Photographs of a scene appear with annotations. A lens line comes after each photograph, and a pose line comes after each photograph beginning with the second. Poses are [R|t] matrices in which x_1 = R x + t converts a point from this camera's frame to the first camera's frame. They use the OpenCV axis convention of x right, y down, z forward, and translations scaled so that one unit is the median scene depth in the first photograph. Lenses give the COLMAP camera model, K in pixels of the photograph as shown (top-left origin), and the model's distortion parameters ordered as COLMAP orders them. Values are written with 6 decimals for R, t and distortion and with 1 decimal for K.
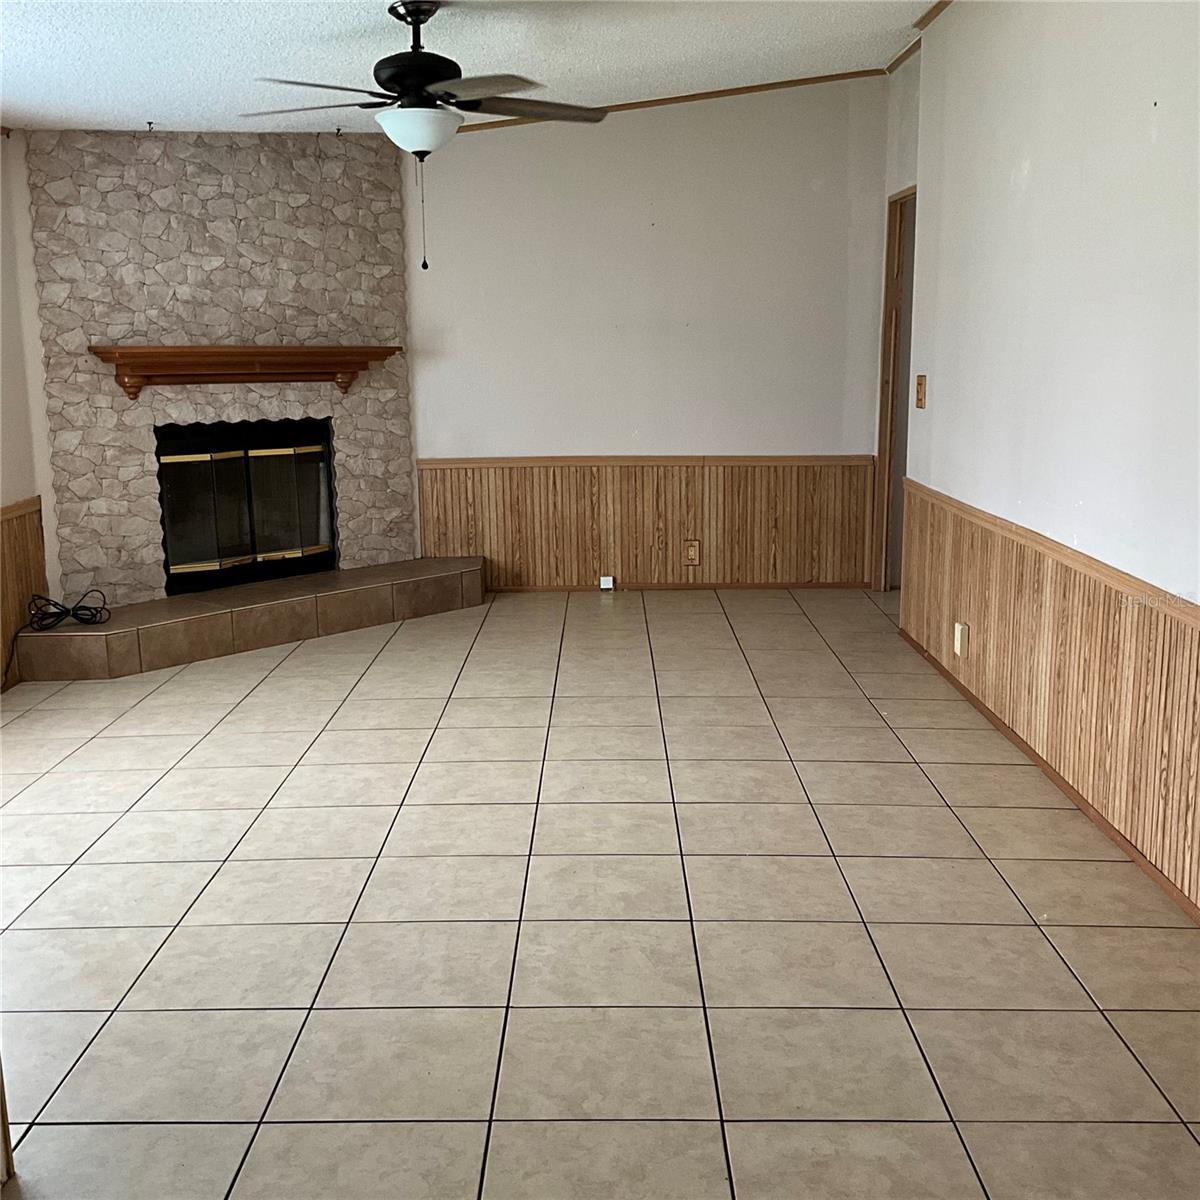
lens RADIAL K [[1363.8, 0, 596.5], [0, 1363.8, 601.4], [0, 0, 1]] dist [0.073212, 0.000000]
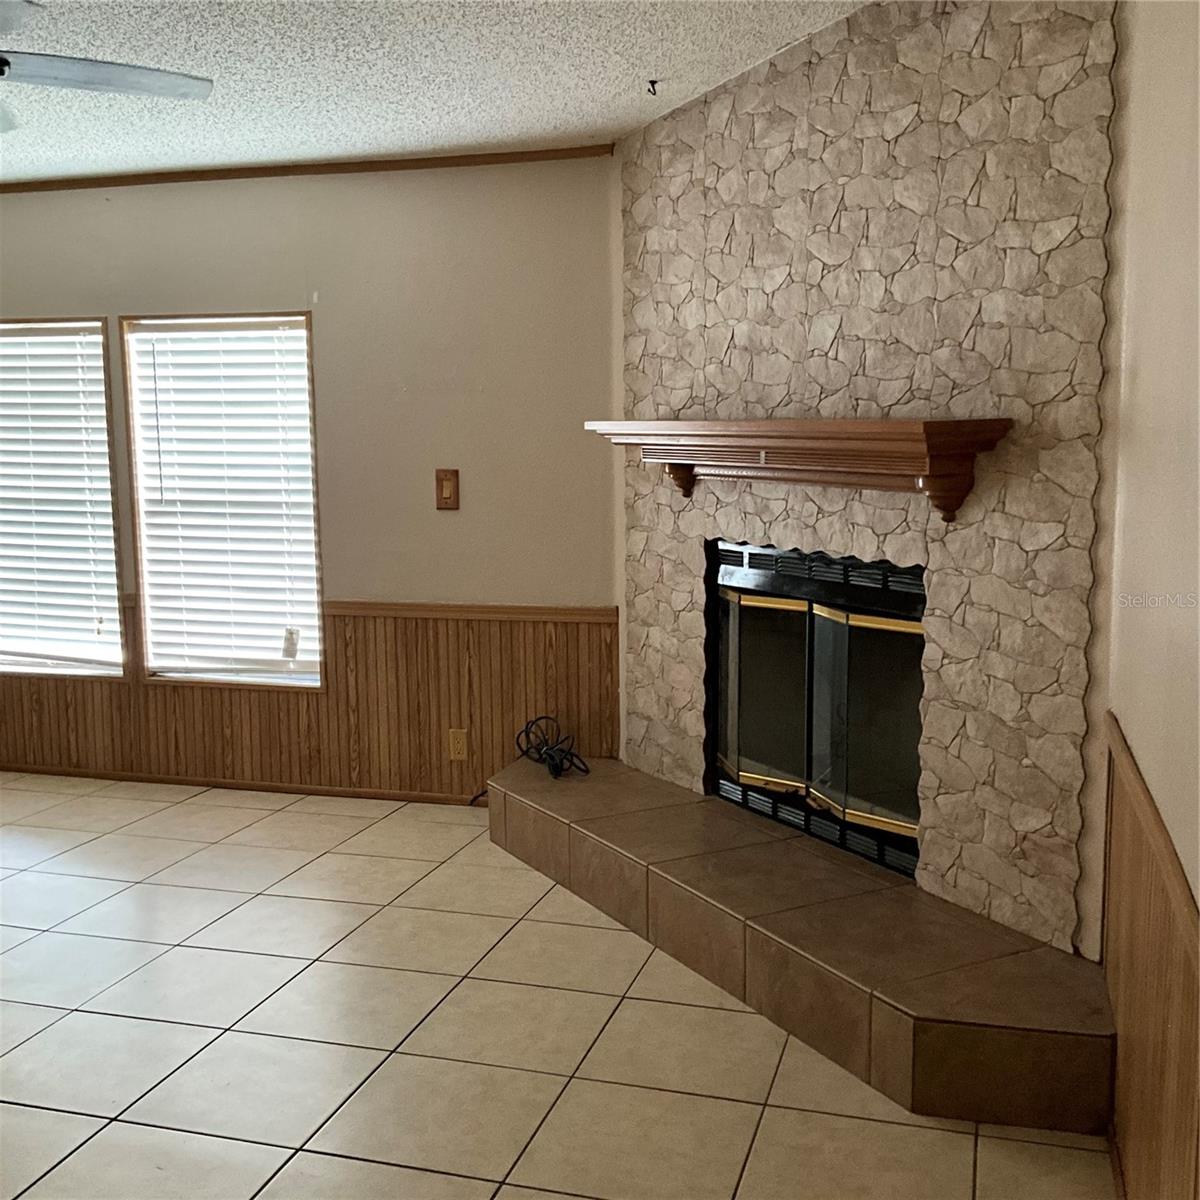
lens RADIAL K [[1363.8, 0, 595.7], [0, 1363.8, 595.6], [0, 0, 1]] dist [0.073212, 0.000000]
pose [[-0.287555, 0.138948, -0.947632, 0.294350], [-0.165014, 0.967437, 0.191925, -0.201397], [0.943442, 0.211562, -0.255263, 1.037640]]
